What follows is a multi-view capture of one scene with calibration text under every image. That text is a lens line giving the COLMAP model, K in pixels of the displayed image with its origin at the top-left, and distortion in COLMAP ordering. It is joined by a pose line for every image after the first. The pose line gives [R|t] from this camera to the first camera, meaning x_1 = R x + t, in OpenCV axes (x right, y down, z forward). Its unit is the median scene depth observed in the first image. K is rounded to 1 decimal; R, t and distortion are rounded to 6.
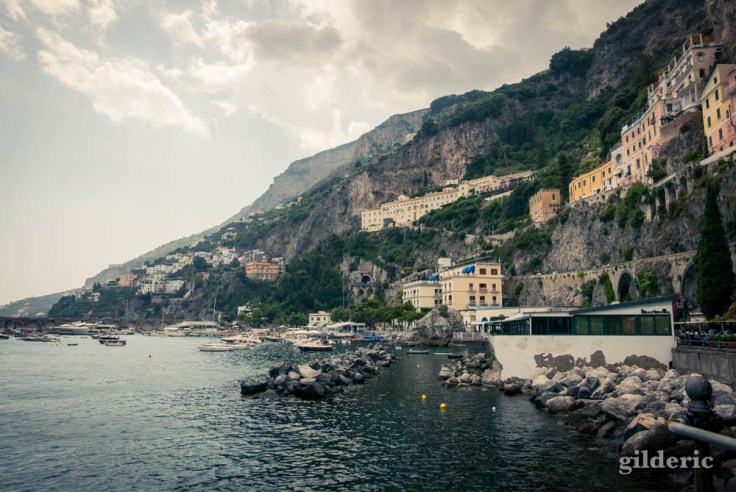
lens RADIAL K [[534.7, 0, 368.0], [0, 534.7, 246.0], [0, 0, 1]] dist [-0.034998, 0.042286]
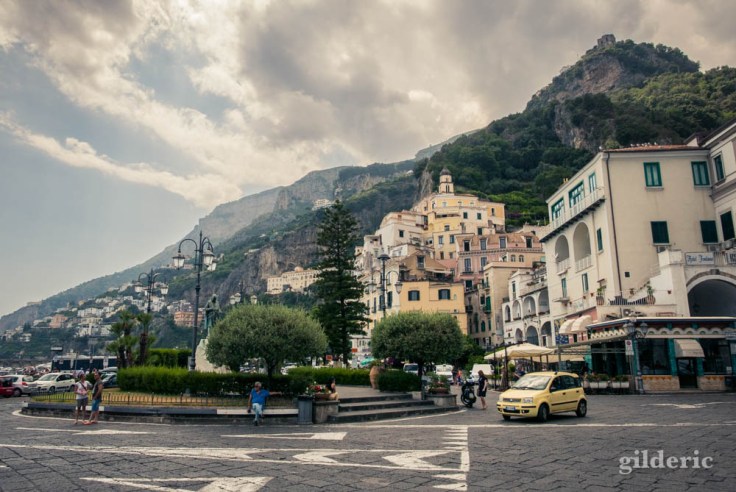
lens RADIAL K [[534.7, 0, 368.0], [0, 534.7, 246.0], [0, 0, 1]] dist [-0.034998, 0.042286]
pose [[0.990455, 0.024402, 0.135662, 0.036588], [-0.015615, 0.997733, -0.065457, -0.041238], [-0.136951, 0.062714, 0.988591, -0.244442]]
